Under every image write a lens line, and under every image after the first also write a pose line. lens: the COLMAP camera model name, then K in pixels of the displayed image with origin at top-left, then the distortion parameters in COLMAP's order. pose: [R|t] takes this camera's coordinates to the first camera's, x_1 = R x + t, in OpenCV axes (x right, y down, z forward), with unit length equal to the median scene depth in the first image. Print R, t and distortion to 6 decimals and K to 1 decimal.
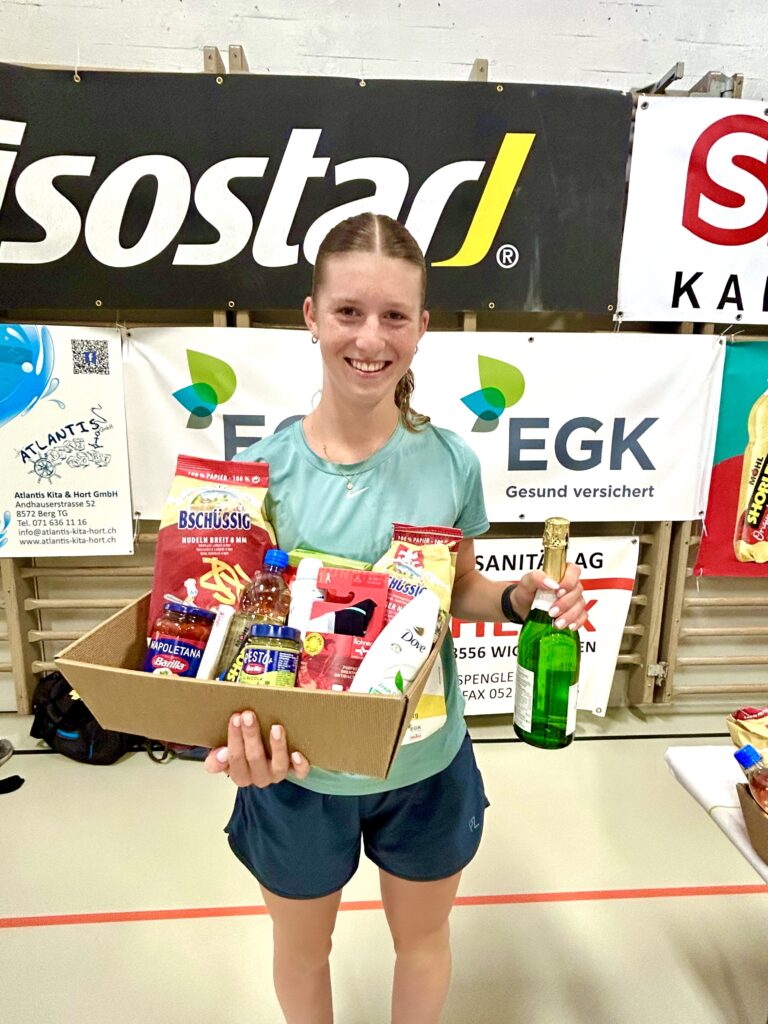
lens RADIAL K [[559.8, 0, 390.1], [0, 559.8, 509.8], [0, 0, 1]] dist [-0.003797, 0.001030]
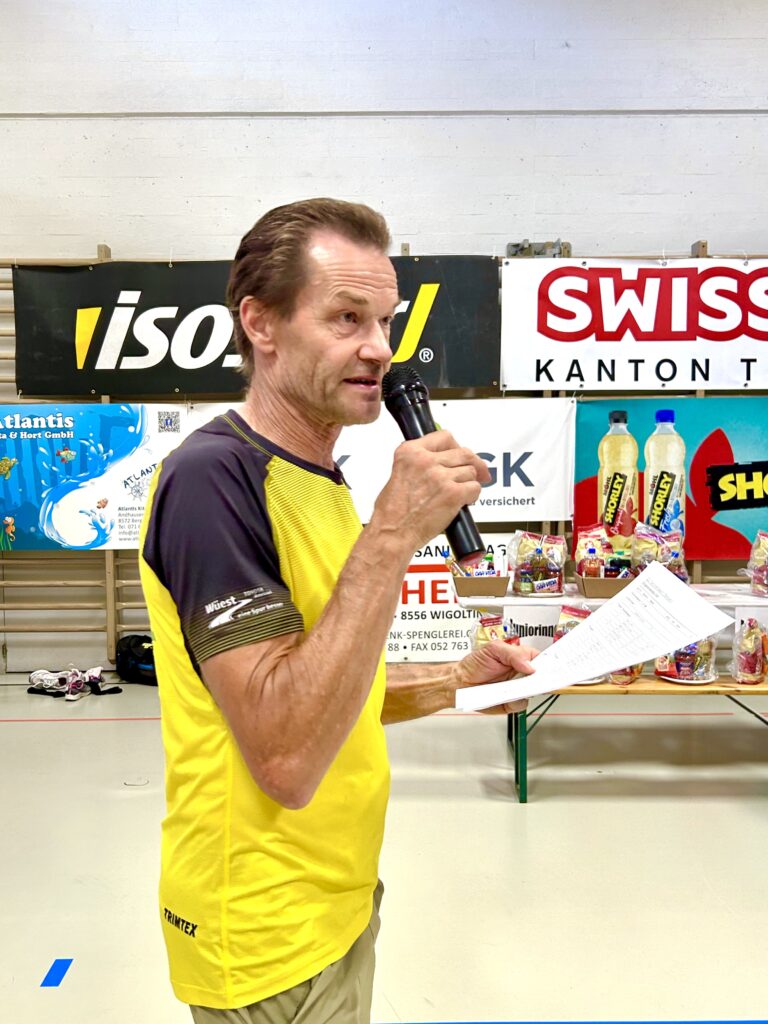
lens RADIAL K [[979.6, 0, 384.0], [0, 979.6, 512.0], [0, 0, 1]] dist [0.106197, -0.324340]
pose [[0.998321, -0.018166, -0.054999, 0.226755], [0.011831, 0.993479, -0.113399, 0.304637], [0.056701, 0.112558, 0.992026, -1.700610]]
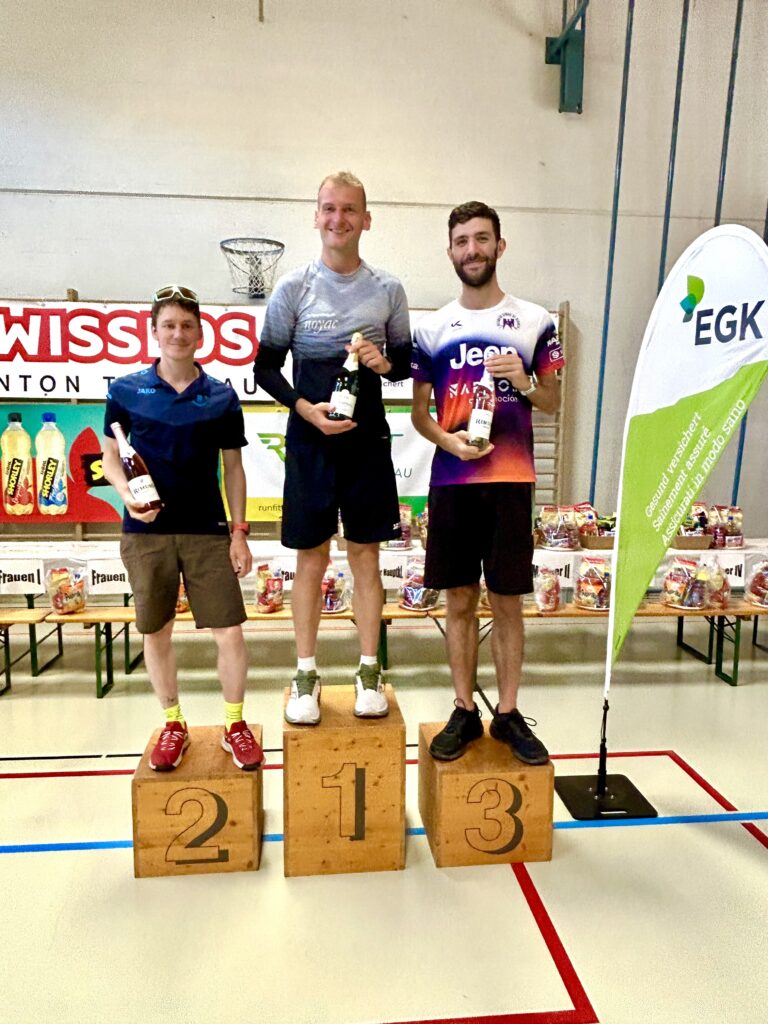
lens RADIAL K [[720.8, 0, 388.1], [0, 720.8, 511.2], [0, 0, 1]] dist [-0.001219, -0.000923]
pose [[0.999400, -0.011184, 0.032781, 2.063738], [0.013769, 0.996721, -0.079736, 0.330338], [-0.031782, 0.080139, 0.996277, -1.709207]]
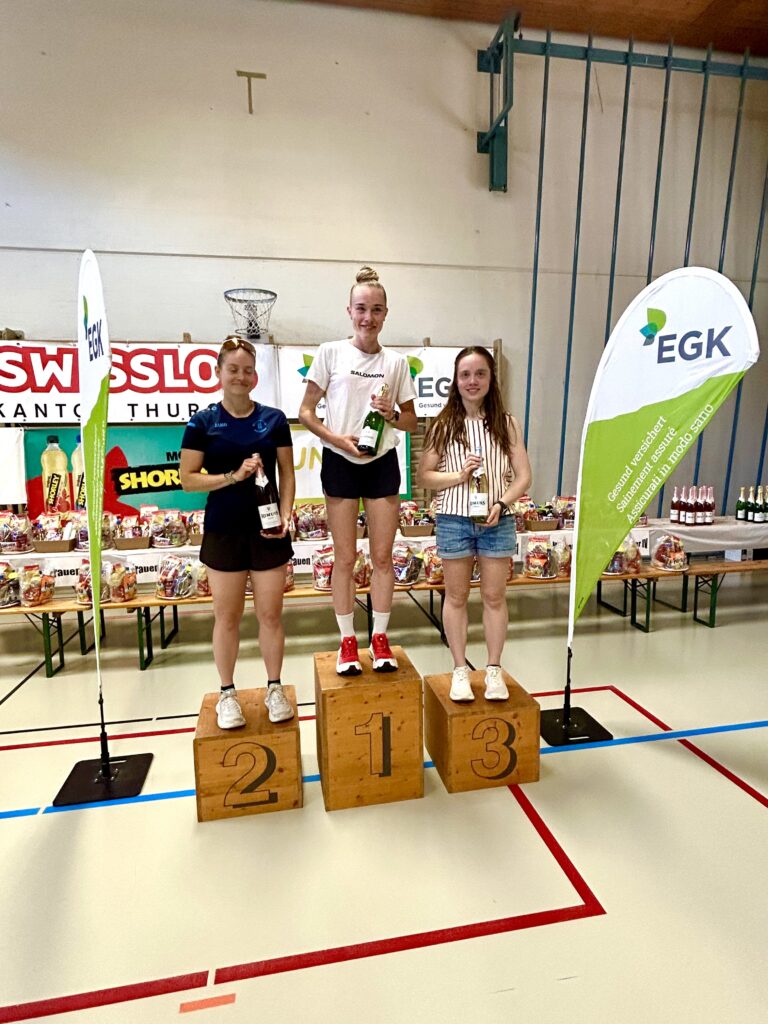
lens RADIAL K [[559.8, 0, 390.1], [0, 559.8, 509.8], [0, 0, 1]] dist [-0.003797, 0.001030]
pose [[0.992221, -0.044826, 0.116135, 1.953618], [0.053813, 0.995697, -0.075445, 0.331275], [-0.112253, 0.081108, 0.990364, -1.631047]]
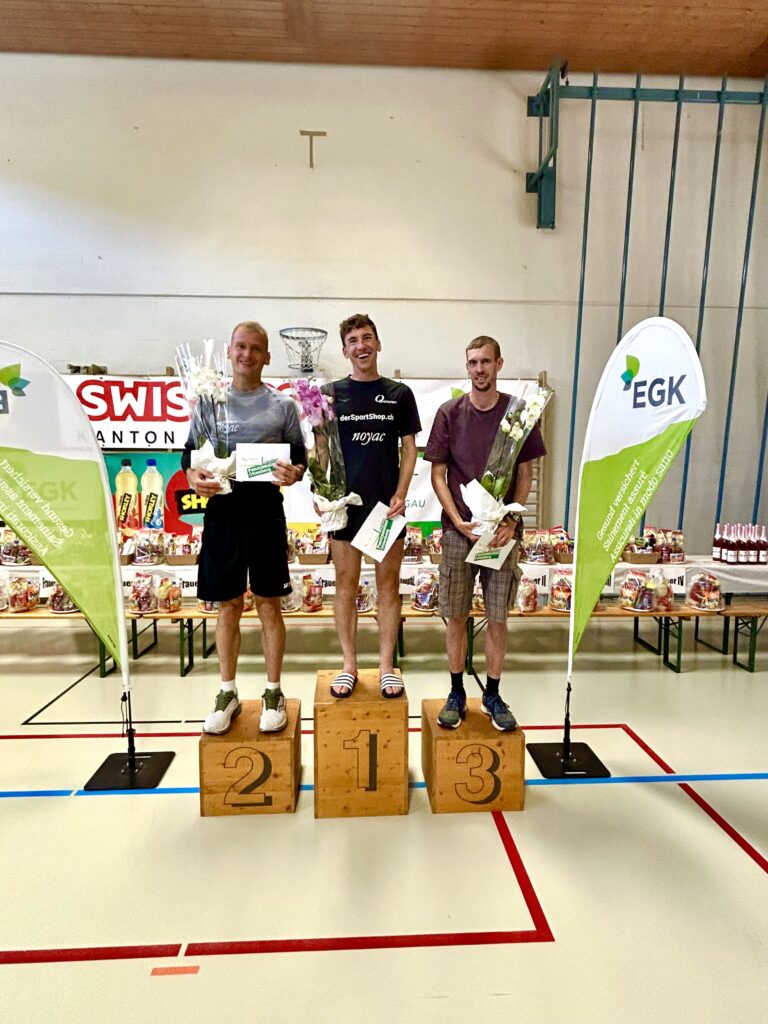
lens RADIAL K [[559.8, 0, 390.1], [0, 559.8, 509.8], [0, 0, 1]] dist [-0.003797, 0.001030]
pose [[0.999869, -0.011443, -0.011465, 2.105976], [0.009999, 0.992849, -0.118960, 0.324551], [0.012744, 0.118830, 0.992833, -1.731245]]
